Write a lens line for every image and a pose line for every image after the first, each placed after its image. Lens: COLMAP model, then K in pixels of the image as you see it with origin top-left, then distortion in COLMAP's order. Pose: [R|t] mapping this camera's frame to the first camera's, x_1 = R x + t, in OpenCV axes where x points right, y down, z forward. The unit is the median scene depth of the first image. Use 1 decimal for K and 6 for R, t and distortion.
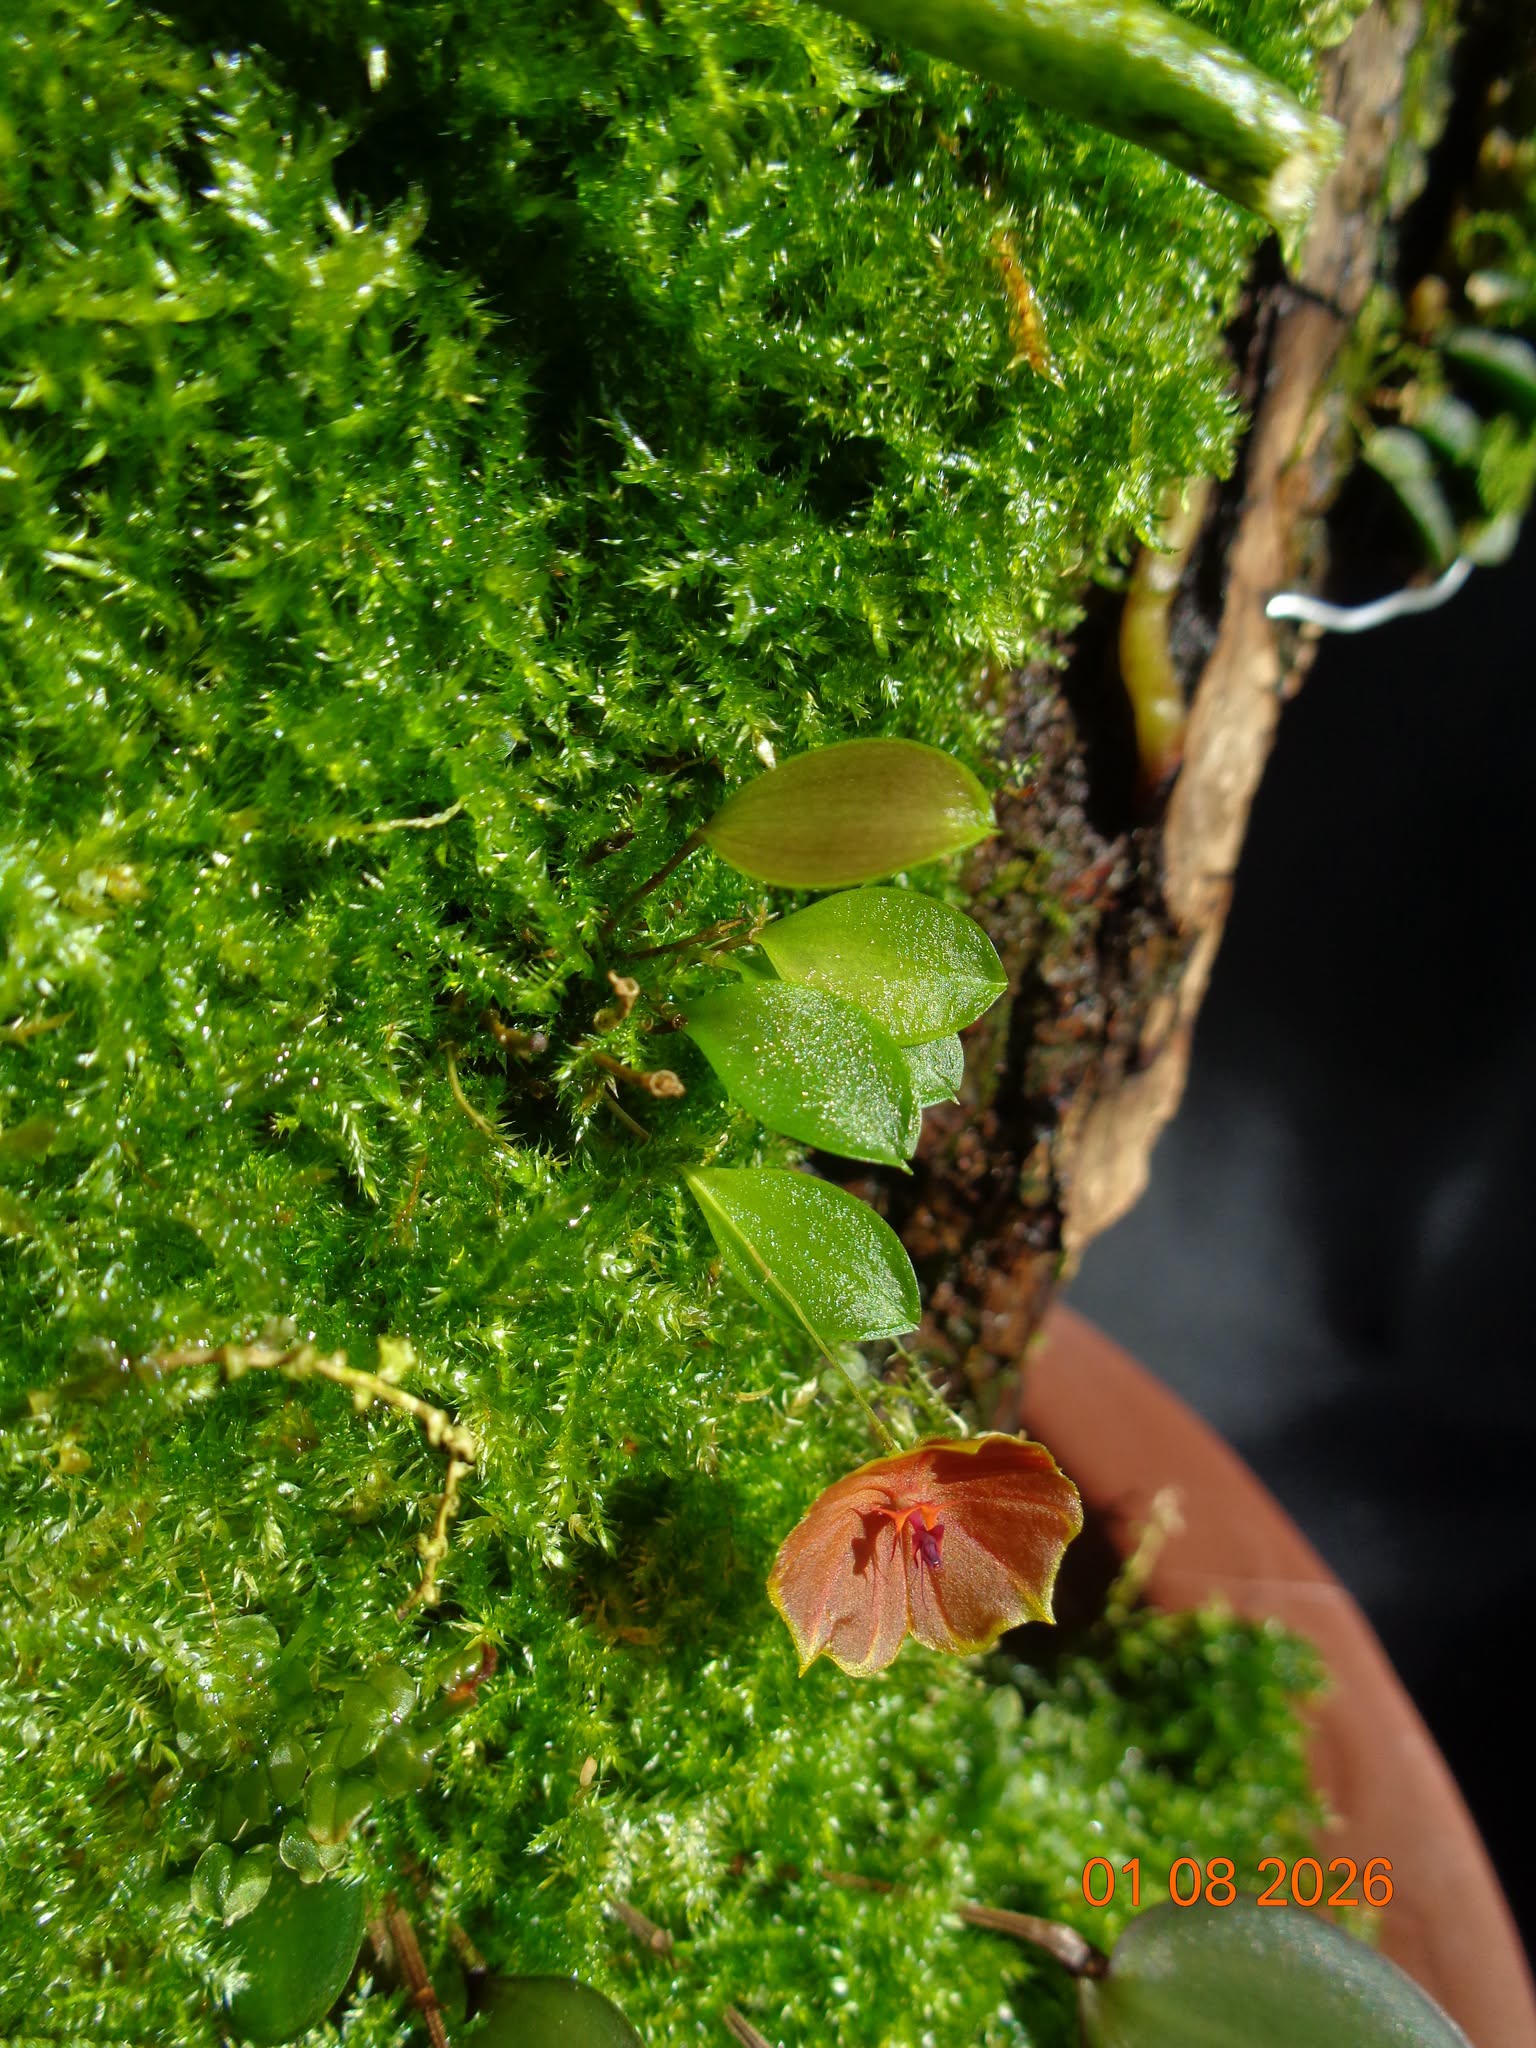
lens RADIAL K [[1515.3, 0, 763.8], [0, 1515.3, 1040.9], [0, 0, 1]] dist [0.000709, -0.008058]
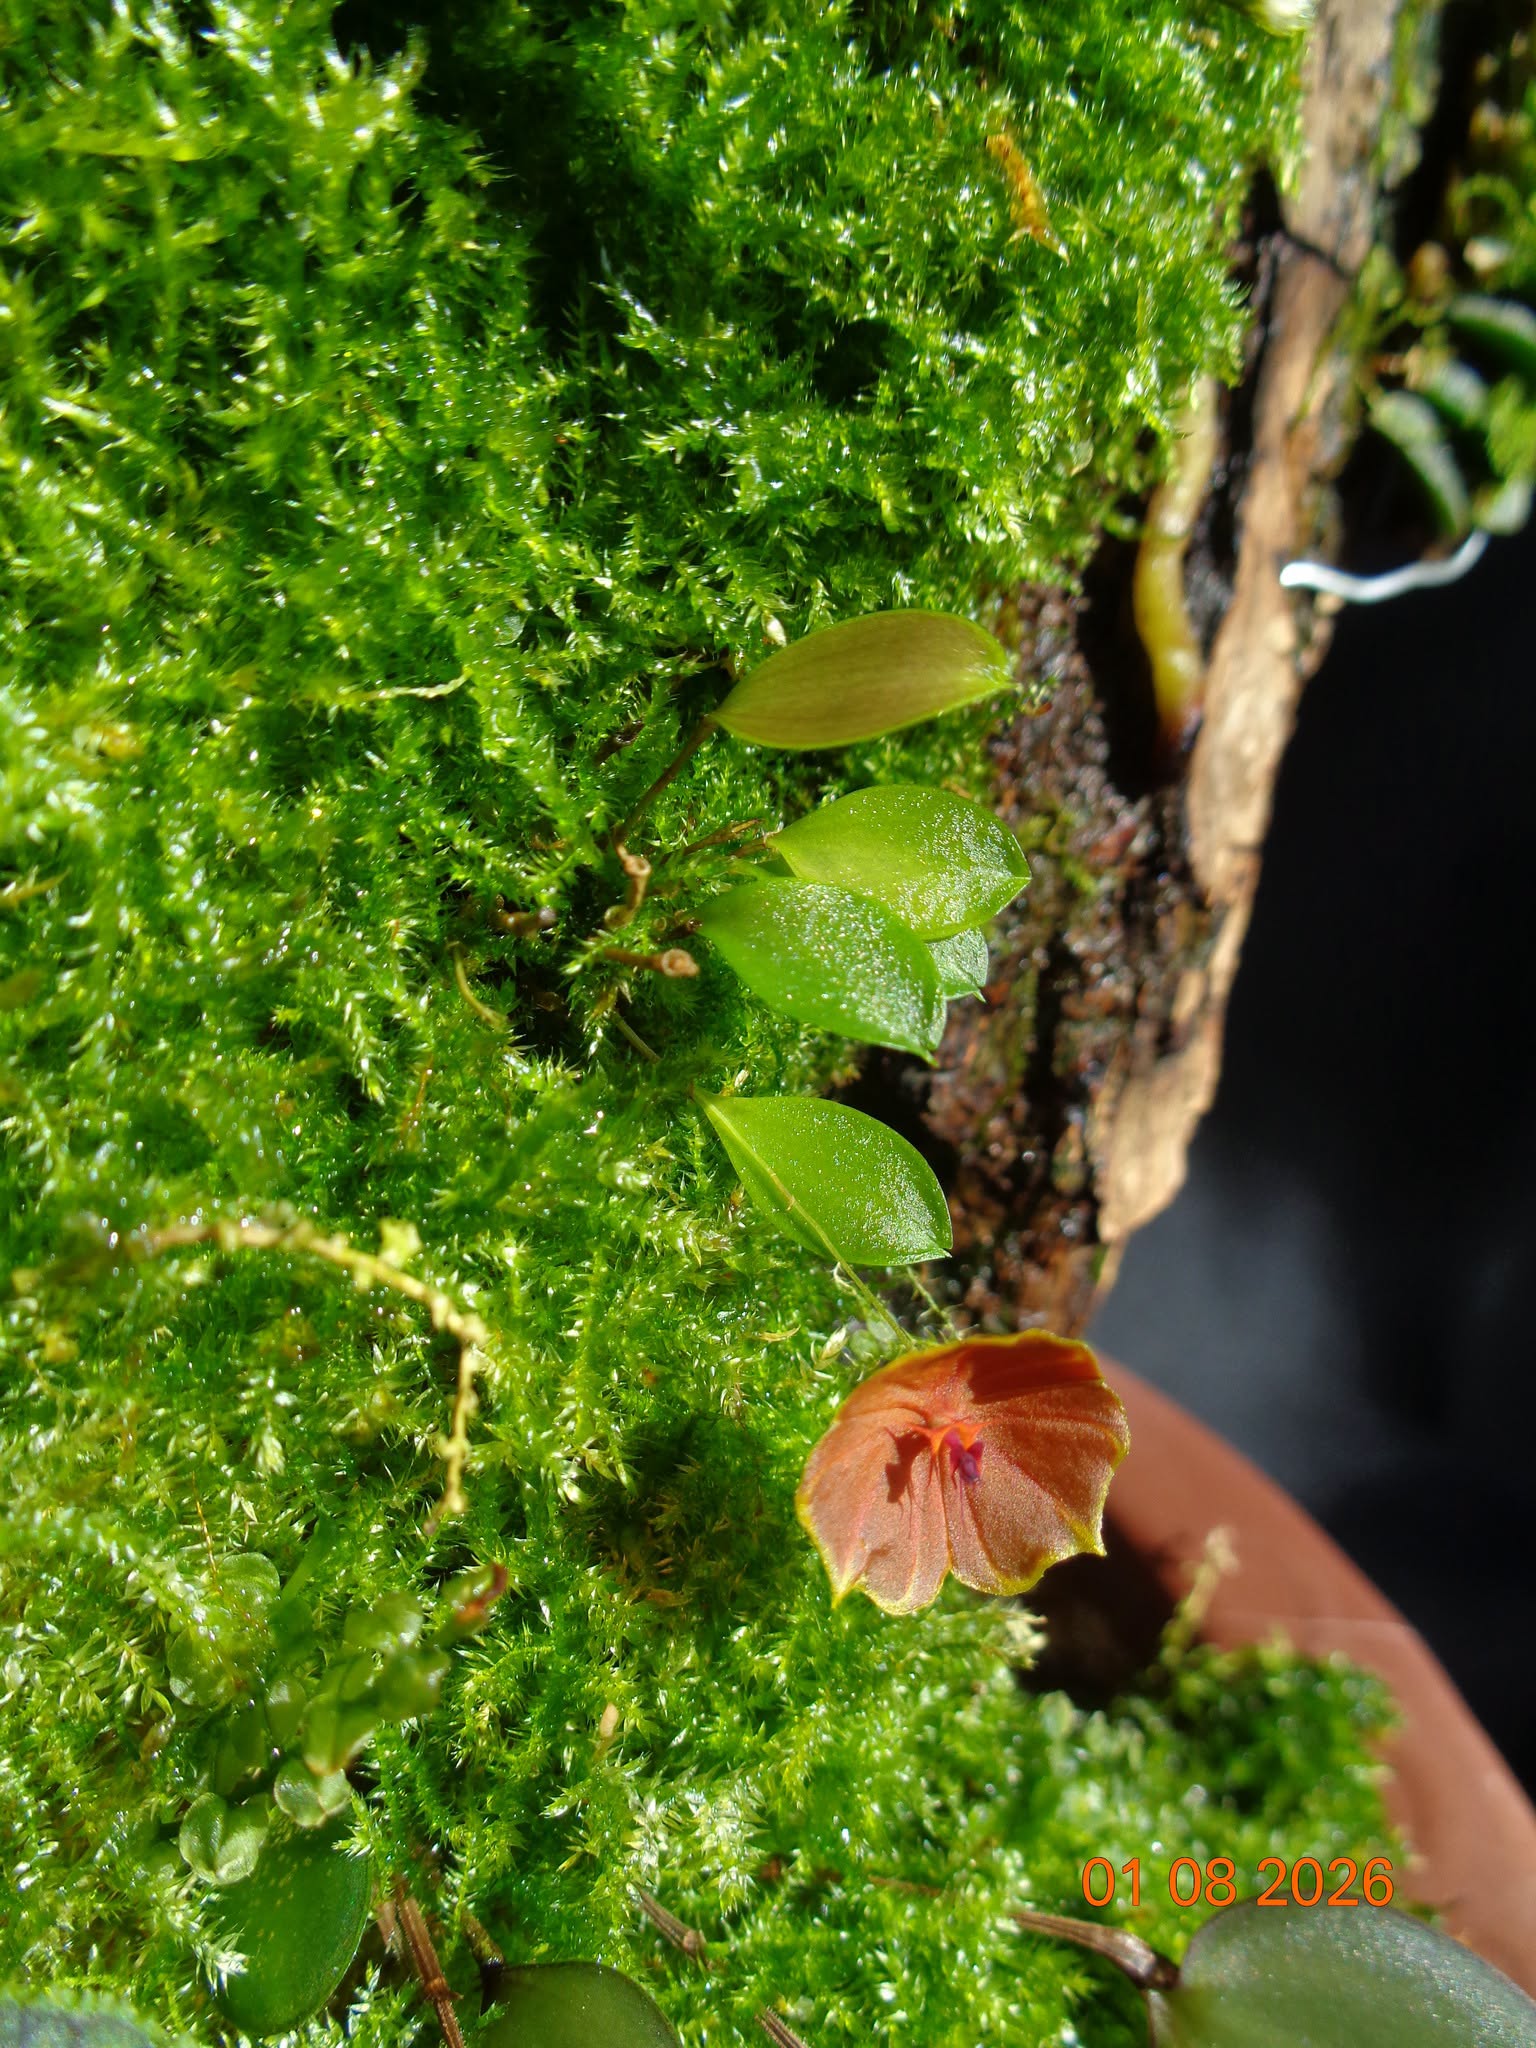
lens RADIAL K [[1515.3, 0, 763.8], [0, 1515.3, 1040.9], [0, 0, 1]] dist [0.000709, -0.008058]
pose [[0.999622, -0.021670, -0.016934, 0.004139], [0.020263, 0.996646, -0.079289, 0.145942], [0.018595, 0.078916, 0.996708, 0.041841]]
